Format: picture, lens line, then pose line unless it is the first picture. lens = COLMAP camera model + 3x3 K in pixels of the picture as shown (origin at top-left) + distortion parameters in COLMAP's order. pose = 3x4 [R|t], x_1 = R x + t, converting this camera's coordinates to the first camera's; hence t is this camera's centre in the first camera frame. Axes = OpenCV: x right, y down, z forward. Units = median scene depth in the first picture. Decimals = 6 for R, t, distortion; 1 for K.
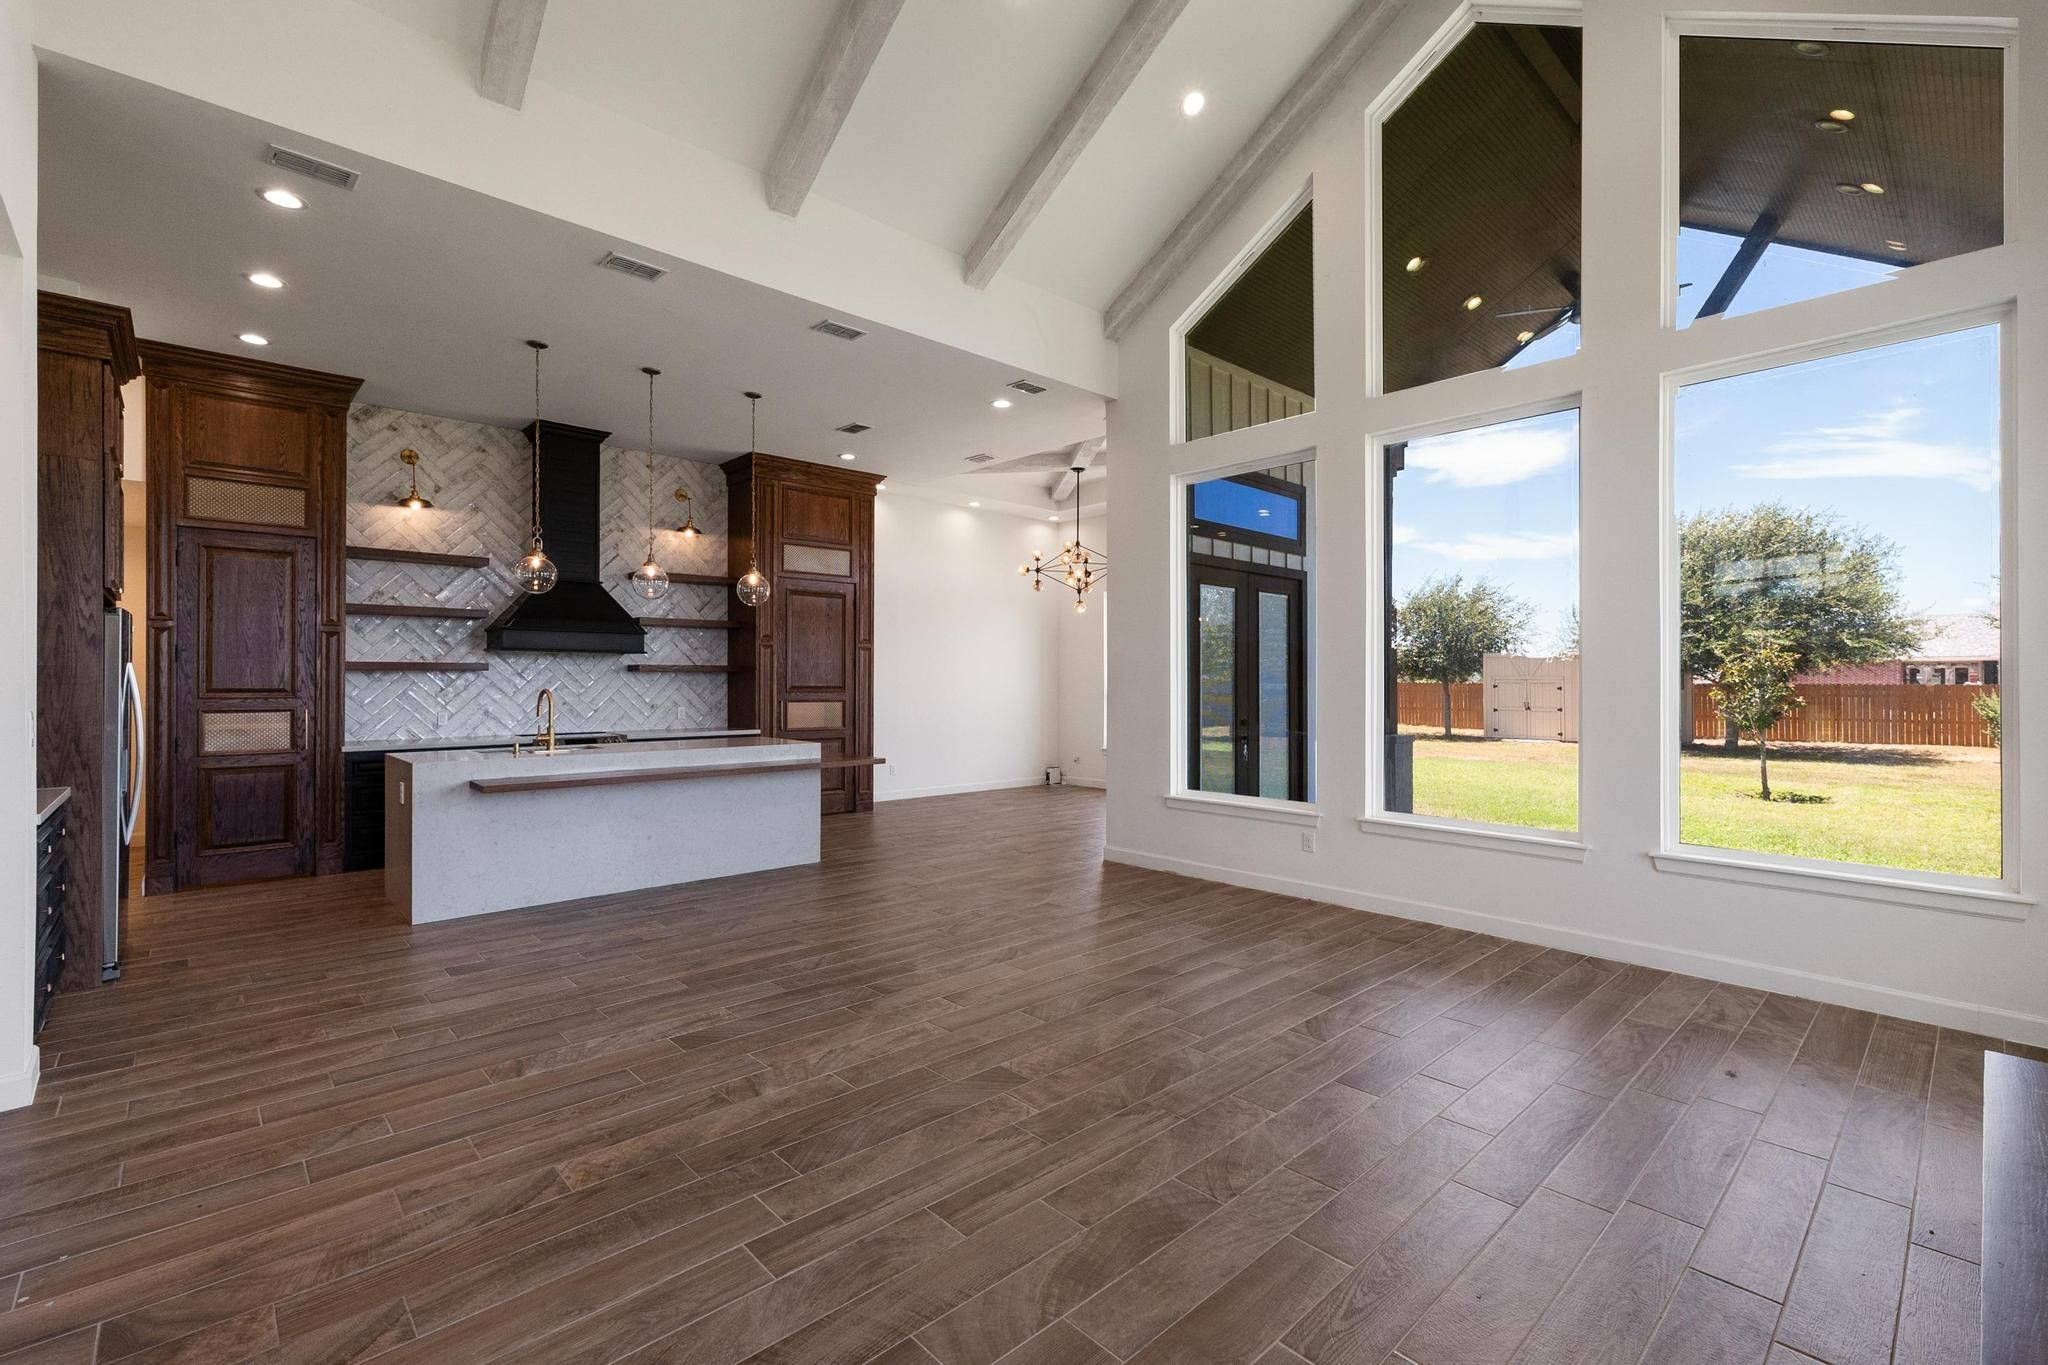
lens RADIAL K [[891.9, 0, 1025.4], [0, 891.9, 679.8], [0, 0, 1]] dist [0.000045, -0.000044]
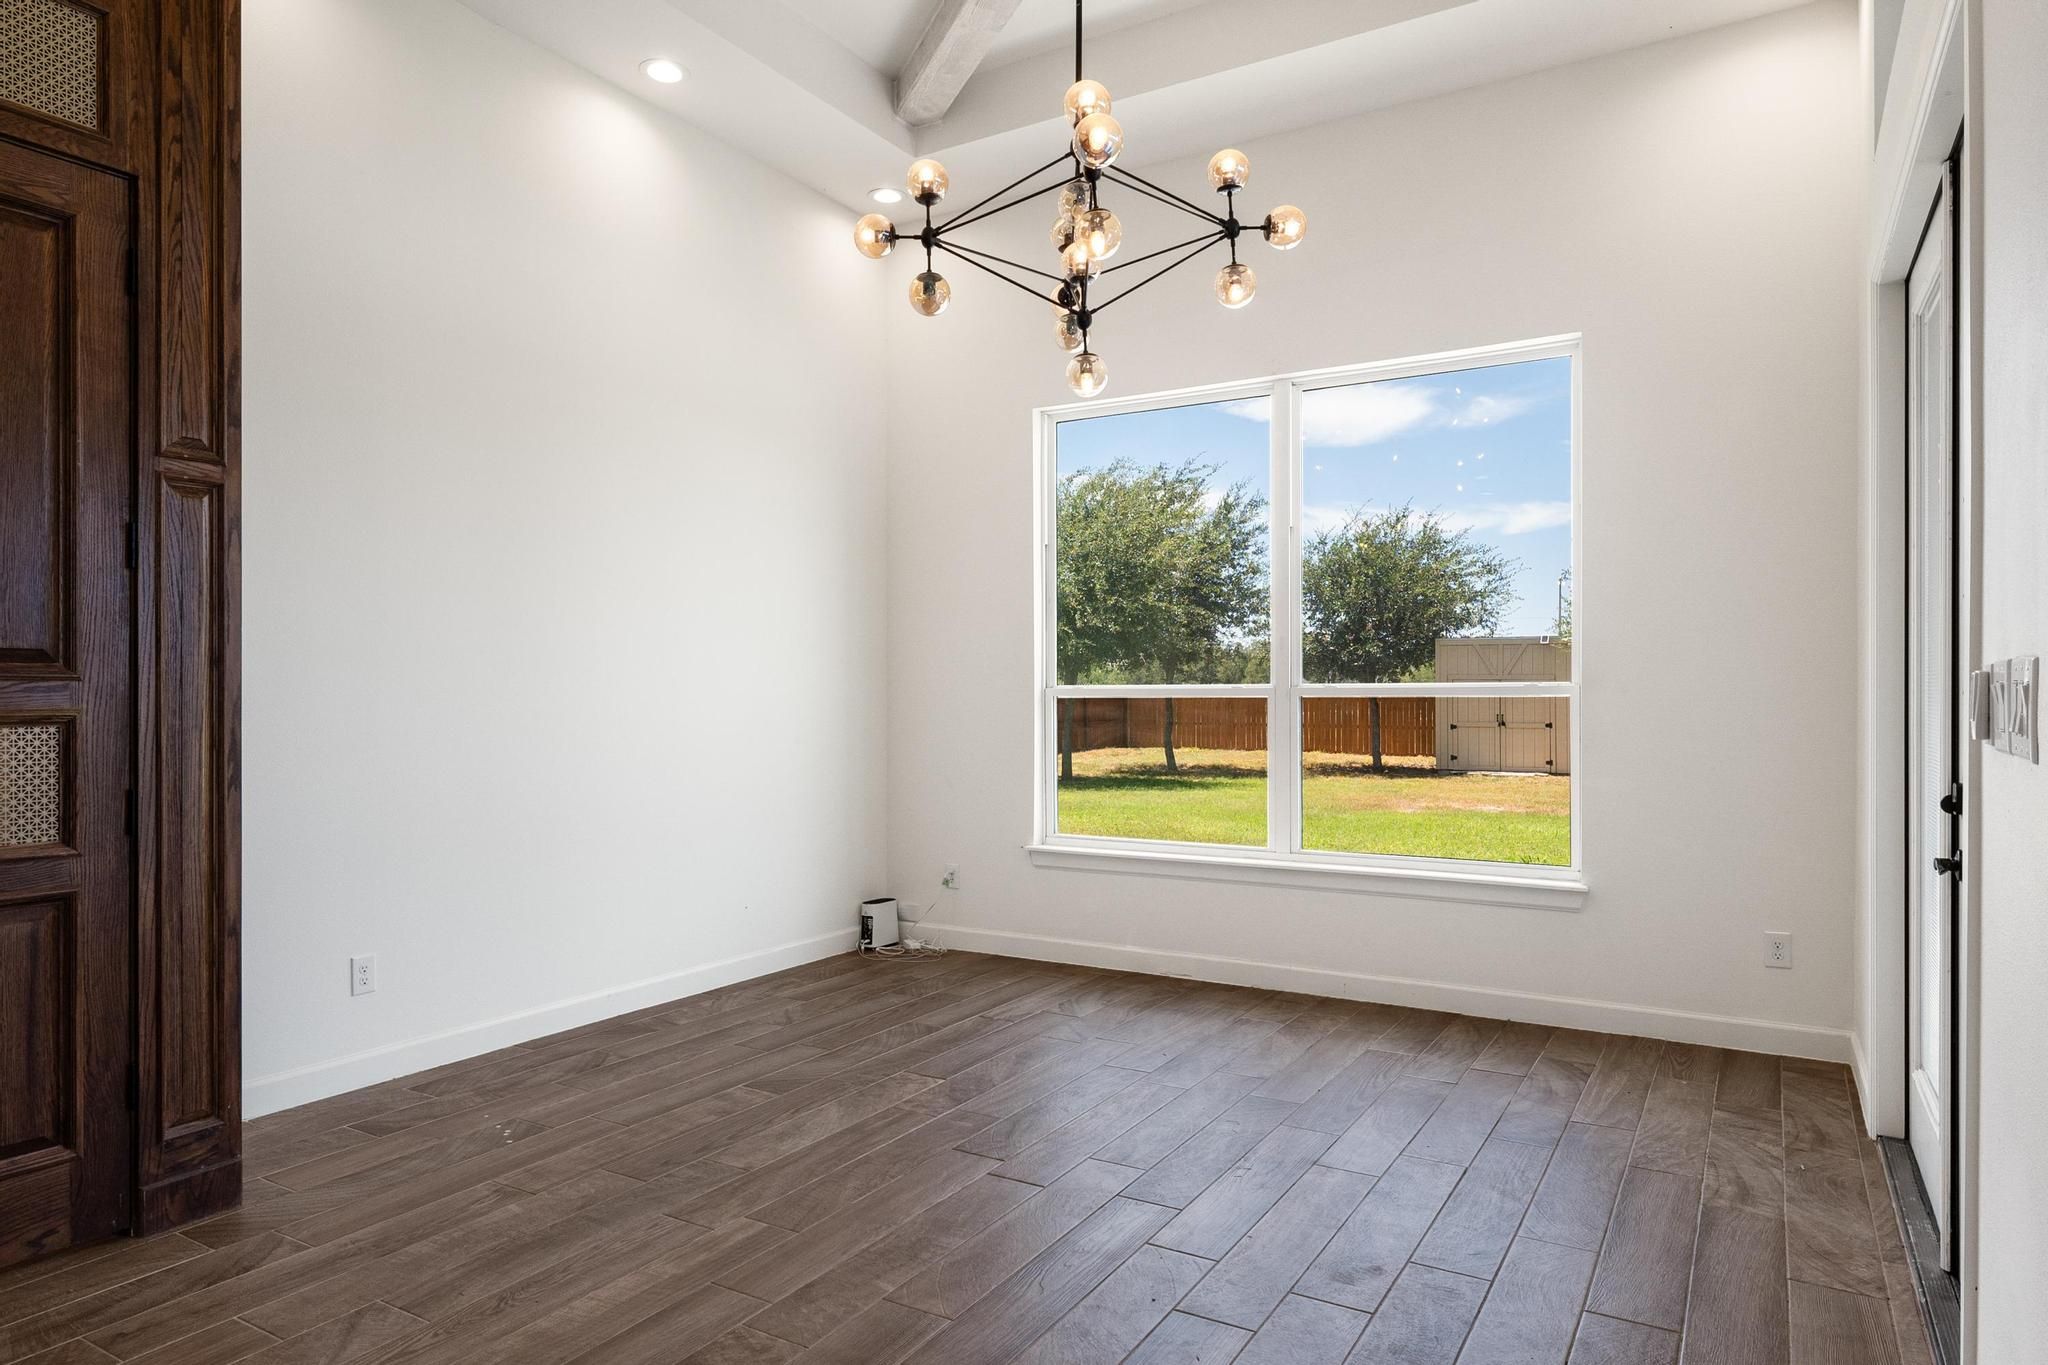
lens RADIAL K [[1237.5, 0, 1024.0], [0, 1237.5, 690.0], [0, 0, 1]] dist [0.004440, 0.001049]
pose [[0.959648, -0.002679, 0.281190, -0.057052], [0.002600, 0.999996, 0.000653, 0.014060], [-0.281191, 0.000104, 0.959652, 0.542750]]
